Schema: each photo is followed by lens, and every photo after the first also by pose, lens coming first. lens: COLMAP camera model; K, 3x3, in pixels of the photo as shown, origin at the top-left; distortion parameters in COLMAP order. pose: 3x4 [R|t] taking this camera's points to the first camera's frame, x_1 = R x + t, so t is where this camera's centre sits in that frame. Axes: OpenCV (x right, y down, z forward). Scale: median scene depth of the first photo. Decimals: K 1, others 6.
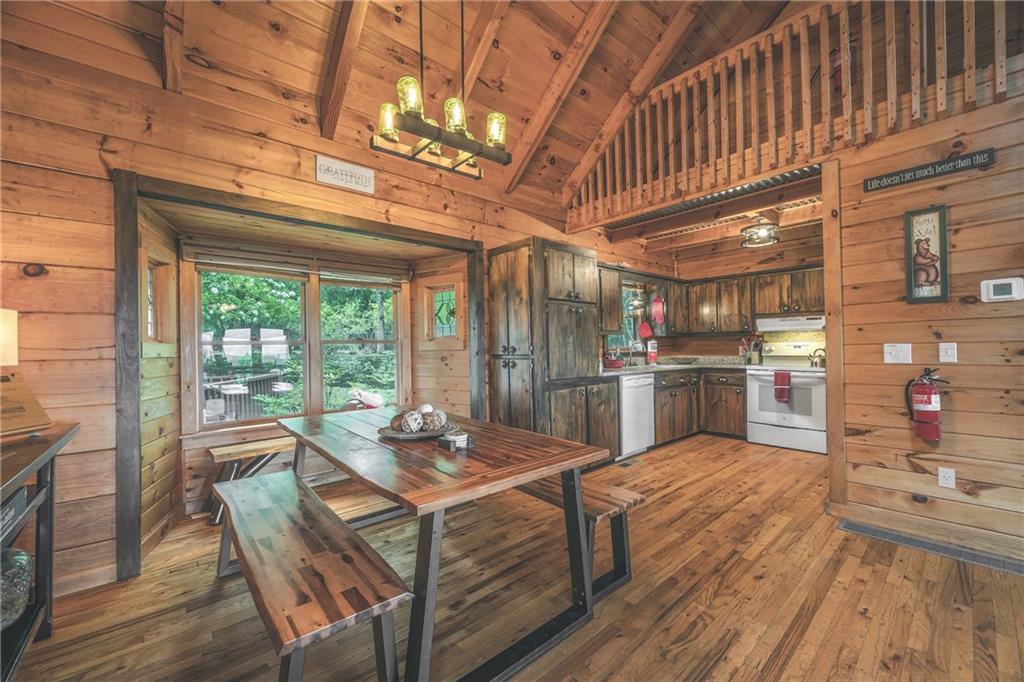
lens RADIAL K [[408.7, 0, 512.0], [0, 408.7, 341.0], [0, 0, 1]] dist [-0.000016, -0.000029]
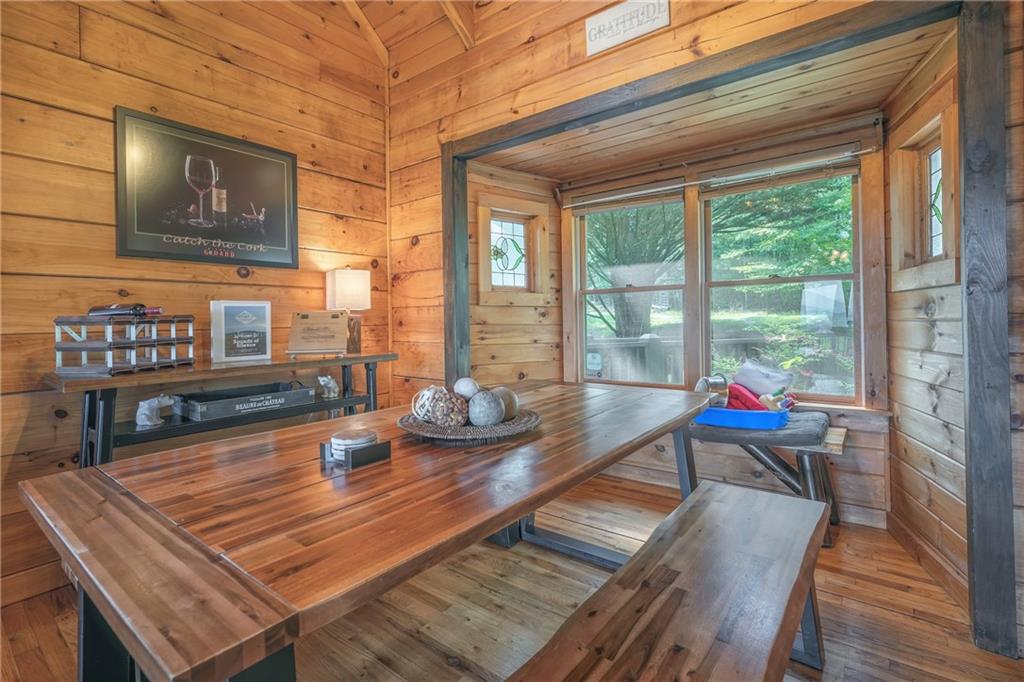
lens RADIAL K [[472.4, 0, 510.7], [0, 472.4, 320.1], [0, 0, 1]] dist [0.000314, 0.000038]
pose [[0.183072, 0.012494, -0.983020, 0.343905], [0.022656, 0.999600, 0.016924, 0.056519], [0.982838, -0.025369, 0.182716, 0.777094]]
